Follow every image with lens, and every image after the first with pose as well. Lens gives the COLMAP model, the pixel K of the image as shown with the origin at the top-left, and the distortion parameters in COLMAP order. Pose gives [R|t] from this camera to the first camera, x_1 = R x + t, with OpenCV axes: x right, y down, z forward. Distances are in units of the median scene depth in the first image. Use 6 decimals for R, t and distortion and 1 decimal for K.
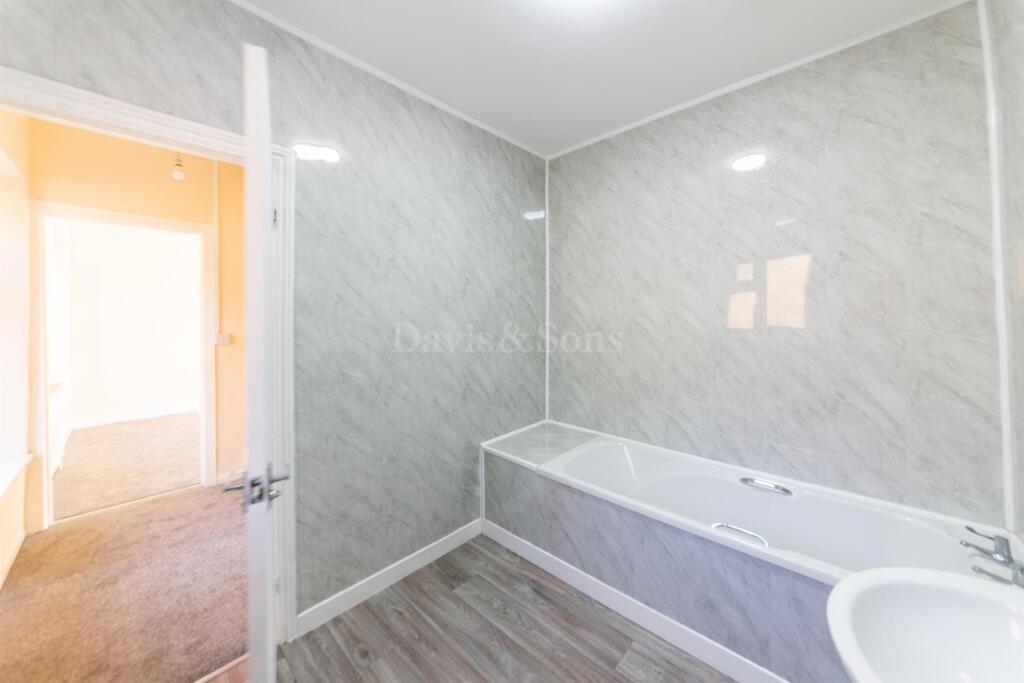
lens RADIAL K [[360.1, 0, 510.7], [0, 360.1, 316.9], [0, 0, 1]] dist [-0.012100, 0.001523]
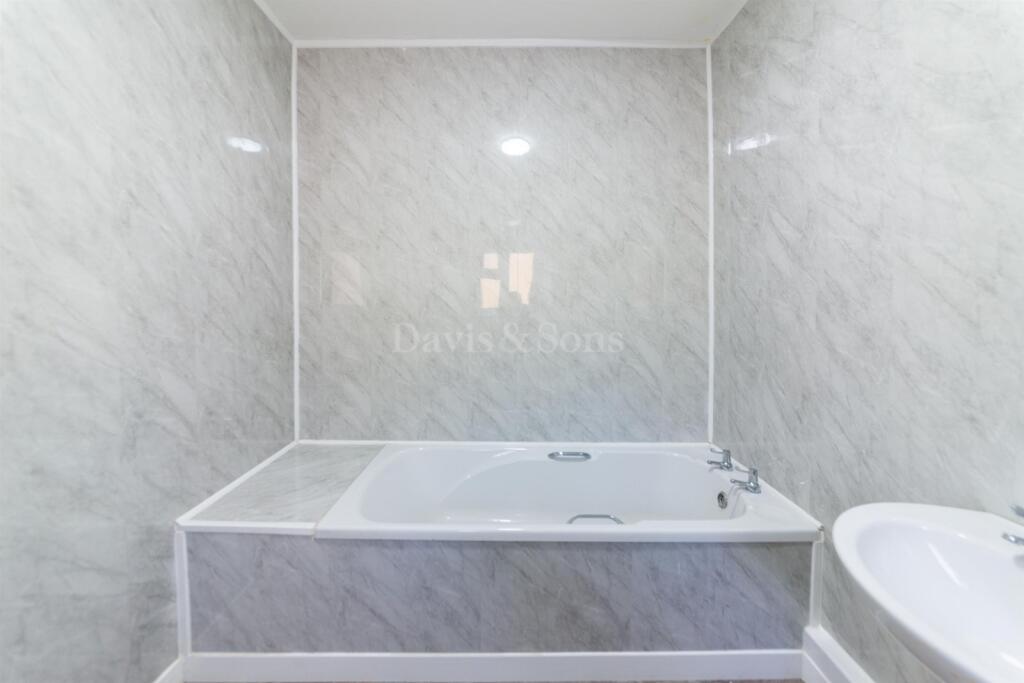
lens RADIAL K [[360.1, 0, 510.7], [0, 360.1, 316.9], [0, 0, 1]] dist [-0.012100, 0.001523]
pose [[0.725429, -0.018107, 0.688059, -0.084167], [-0.008904, 0.999323, 0.035685, 0.034694], [-0.688240, -0.032014, 0.724777, 0.309890]]
